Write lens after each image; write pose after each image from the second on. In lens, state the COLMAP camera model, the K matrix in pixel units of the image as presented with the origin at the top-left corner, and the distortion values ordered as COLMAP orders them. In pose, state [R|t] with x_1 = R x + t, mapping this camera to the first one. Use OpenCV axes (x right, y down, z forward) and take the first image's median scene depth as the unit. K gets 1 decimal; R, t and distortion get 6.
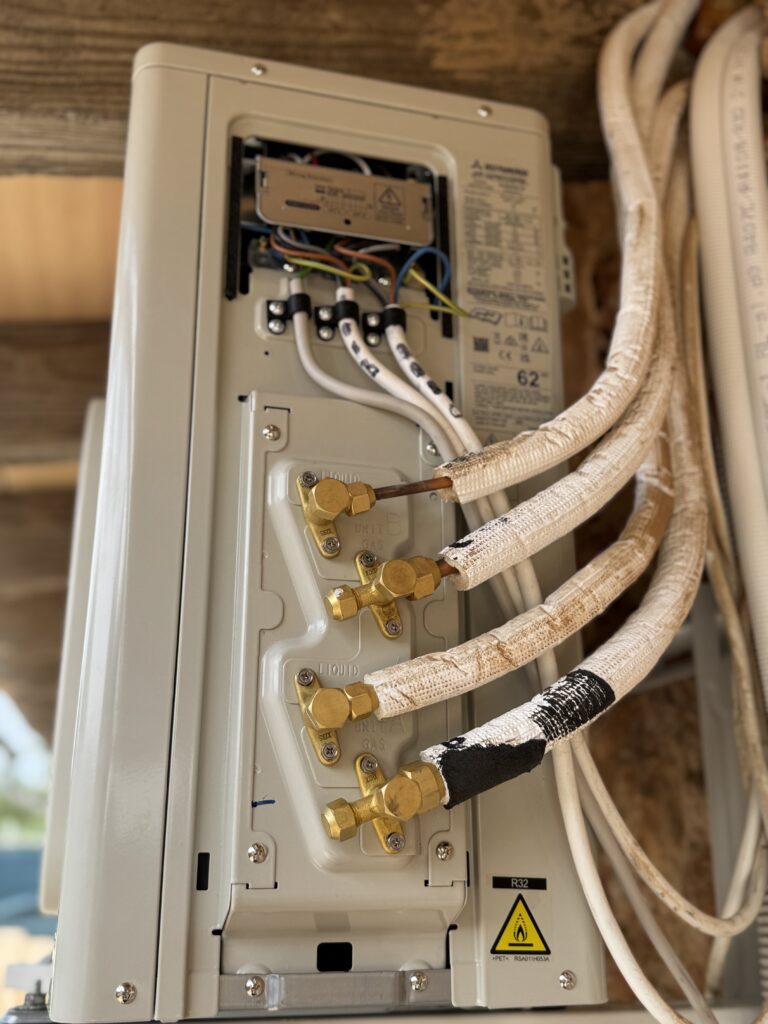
lens RADIAL K [[1062.8, 0, 384.0], [0, 1062.8, 512.0], [0, 0, 1]] dist [0.100447, -0.005137]
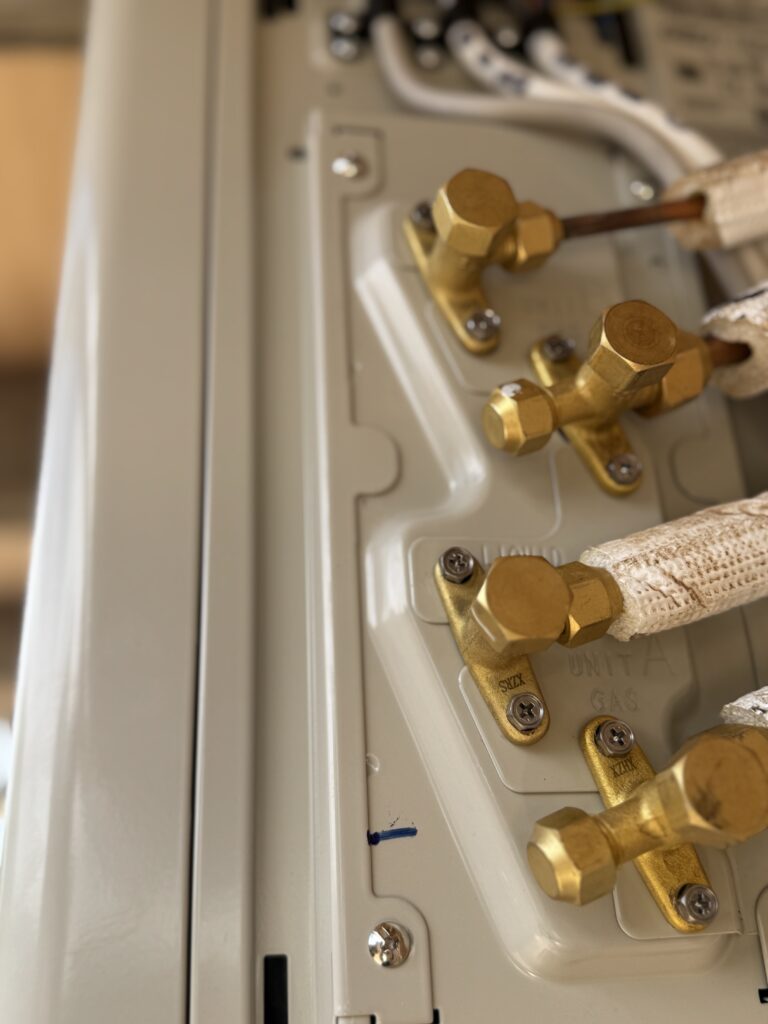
lens RADIAL K [[1105.6, 0, 384.0], [0, 1105.6, 512.0], [0, 0, 1]] dist [0.253995, -0.842099]
pose [[0.993929, -0.082767, -0.072493, -0.068999], [0.074710, 0.991388, -0.107553, 0.183574], [0.080771, 0.101484, 0.991553, 0.502966]]
